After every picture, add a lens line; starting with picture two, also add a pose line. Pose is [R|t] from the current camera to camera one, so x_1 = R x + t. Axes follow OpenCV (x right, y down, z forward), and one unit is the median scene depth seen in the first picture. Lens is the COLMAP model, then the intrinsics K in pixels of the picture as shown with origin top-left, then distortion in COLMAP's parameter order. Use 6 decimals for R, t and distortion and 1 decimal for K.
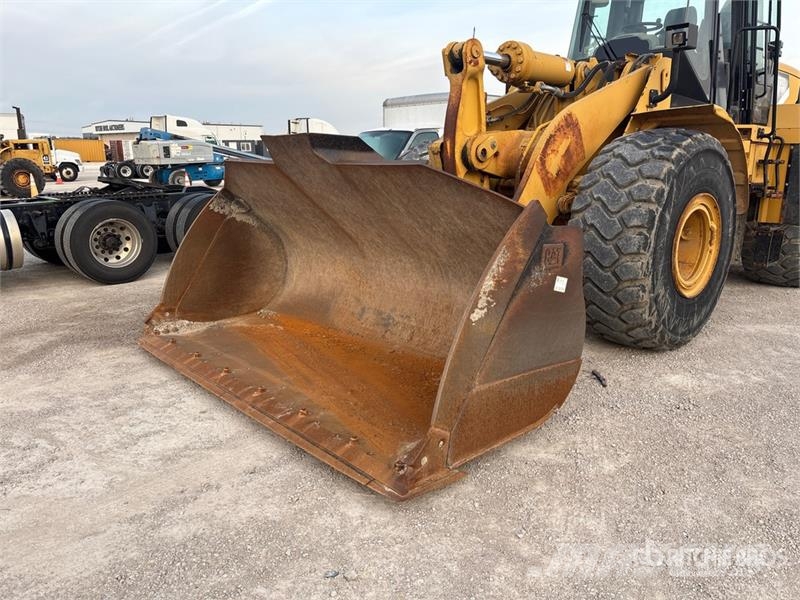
lens RADIAL K [[603.3, 0, 392.4], [0, 603.3, 301.1], [0, 0, 1]] dist [0.028969, -0.031863]
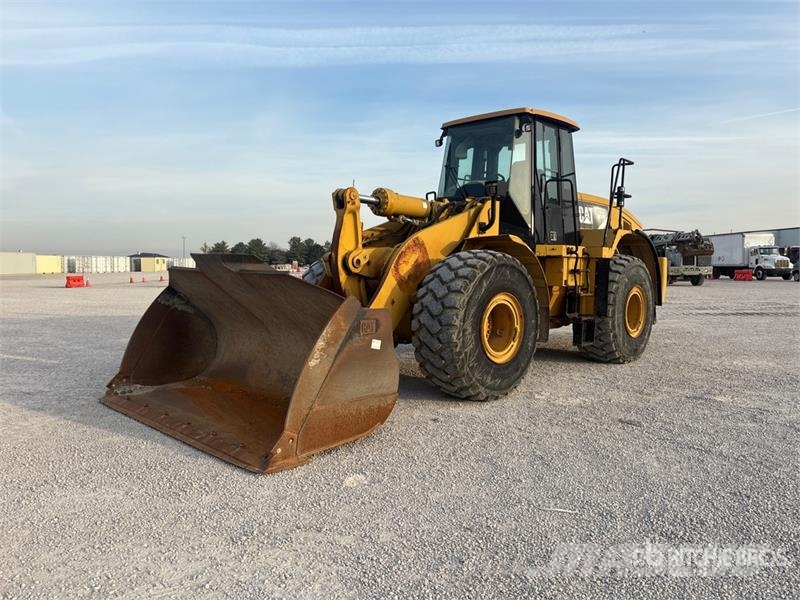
lens RADIAL K [[603.3, 0, 390.2], [0, 603.3, 286.3], [0, 0, 1]] dist [0.028969, -0.031863]
pose [[0.998383, 0.007995, 0.056289, 0.143022], [0.002415, 0.983206, -0.182486, 0.070526], [-0.056802, 0.182327, 0.981596, -0.400102]]
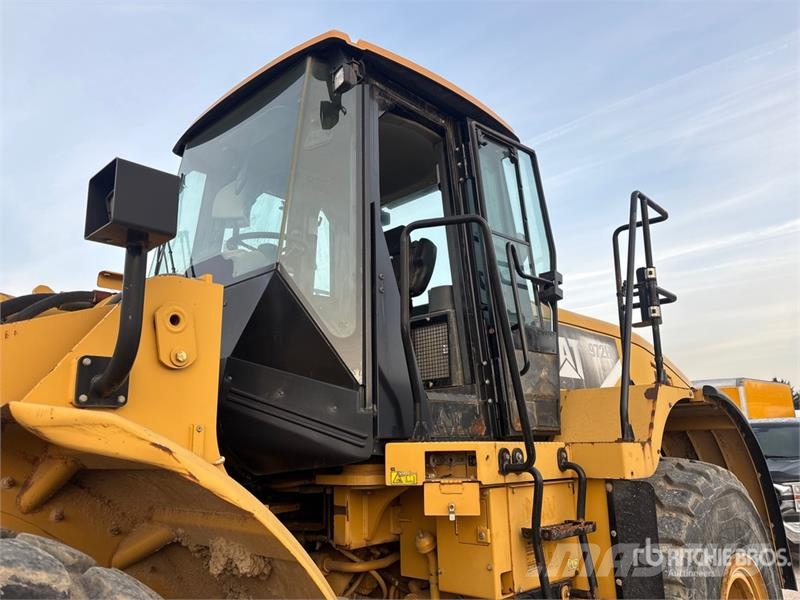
lens RADIAL K [[603.3, 0, 395.3], [0, 603.3, 295.4], [0, 0, 1]] dist [0.028969, -0.031863]
pose [[0.997012, -0.007818, 0.076854, 0.612354], [0.041892, 0.890599, -0.452856, -0.239995], [-0.064906, 0.454723, 0.888265, 0.737480]]
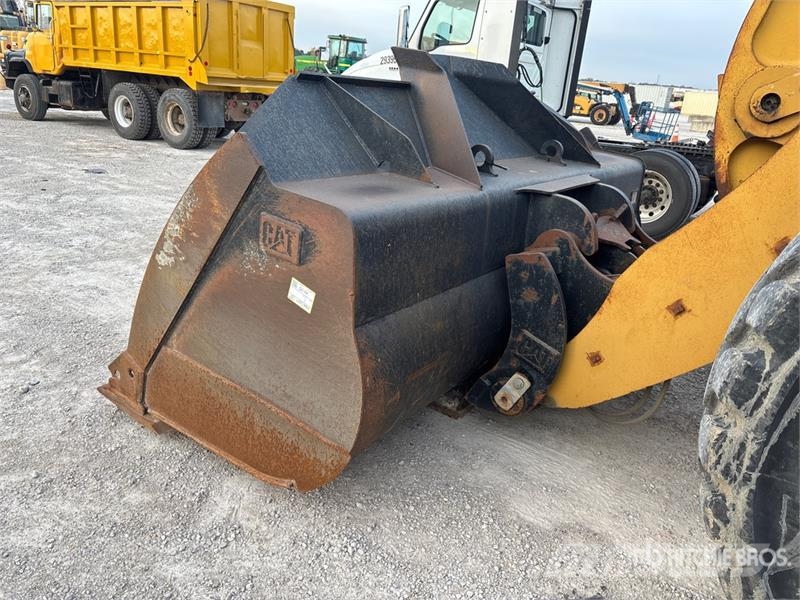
lens RADIAL K [[603.3, 0, 404.5], [0, 603.3, 310.3], [0, 0, 1]] dist [0.028969, -0.031863]
pose [[0.225627, 0.367647, -0.902179, 0.558039], [-0.312031, 0.904546, 0.290575, -0.144409], [0.922892, 0.215946, 0.318808, 0.607512]]
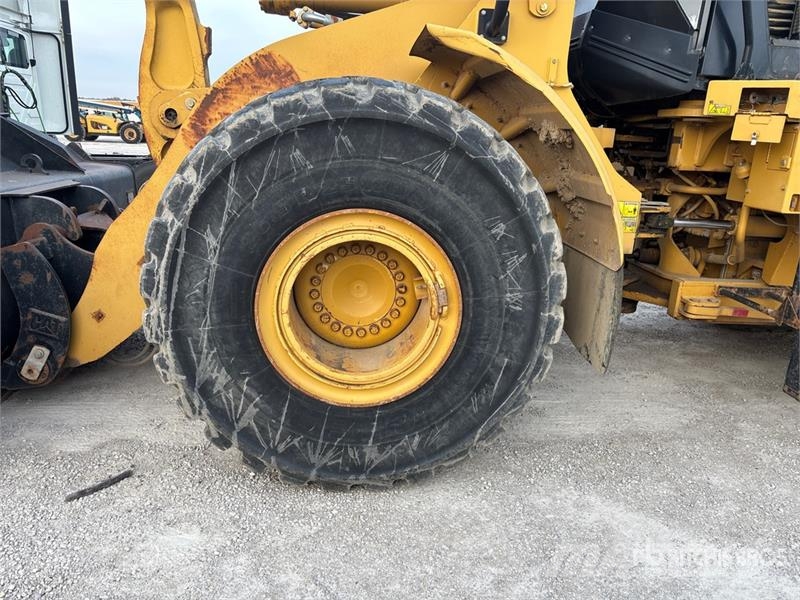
lens RADIAL K [[603.3, 0, 399.0], [0, 603.3, 299.0], [0, 0, 1]] dist [0.028969, -0.031863]
pose [[0.795626, 0.199392, -0.572033, 0.776350], [-0.185631, 0.979100, 0.083094, -0.142034], [0.576645, 0.040075, 0.816011, 0.579836]]
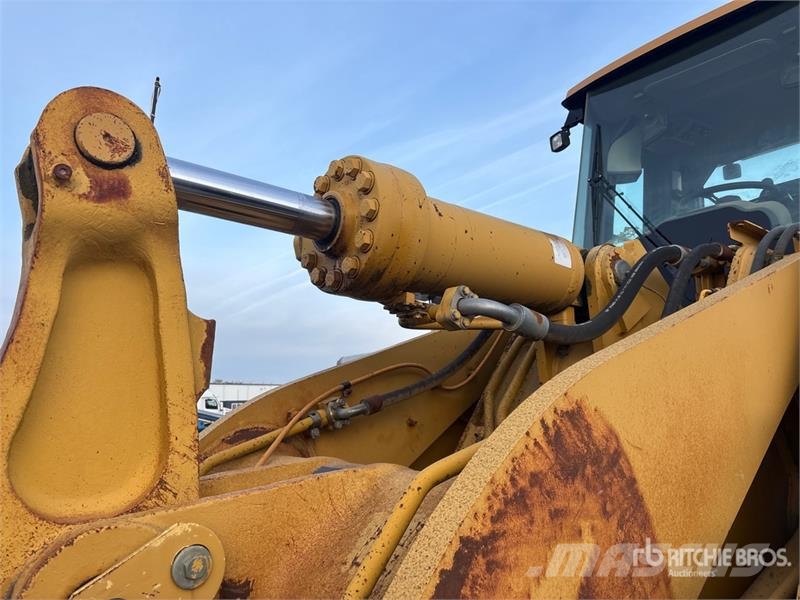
lens RADIAL K [[603.3, 0, 394.5], [0, 603.3, 294.4], [0, 0, 1]] dist [0.028969, -0.031863]
pose [[0.998485, -0.013116, -0.053446, 0.239979], [-0.010225, 0.910058, -0.414355, -0.254770], [0.054074, 0.414274, 0.908545, 0.781878]]
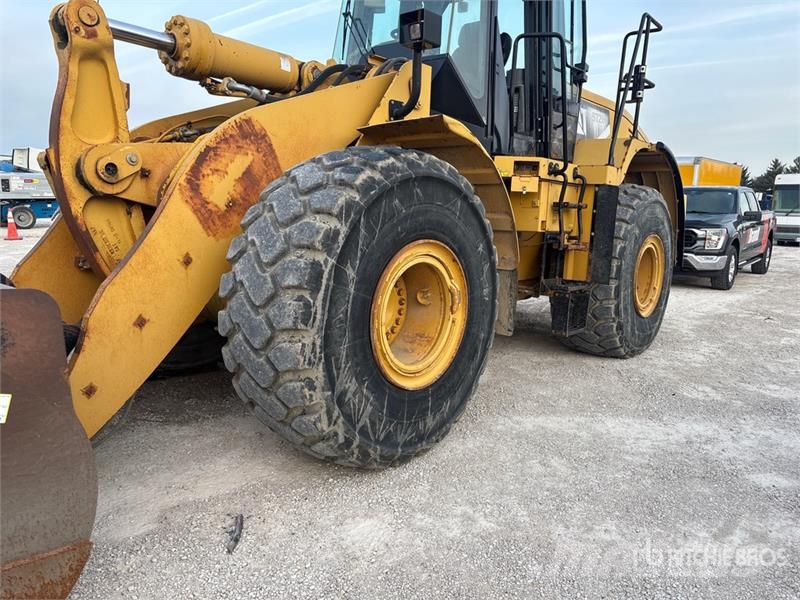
lens RADIAL K [[603.3, 0, 393.8], [0, 603.3, 305.8], [0, 0, 1]] dist [0.028969, -0.031863]
pose [[0.991177, 0.010547, 0.132126, 0.360770], [-0.001372, 0.997592, -0.069339, -0.051126], [-0.132539, 0.068546, 0.988805, 0.310547]]
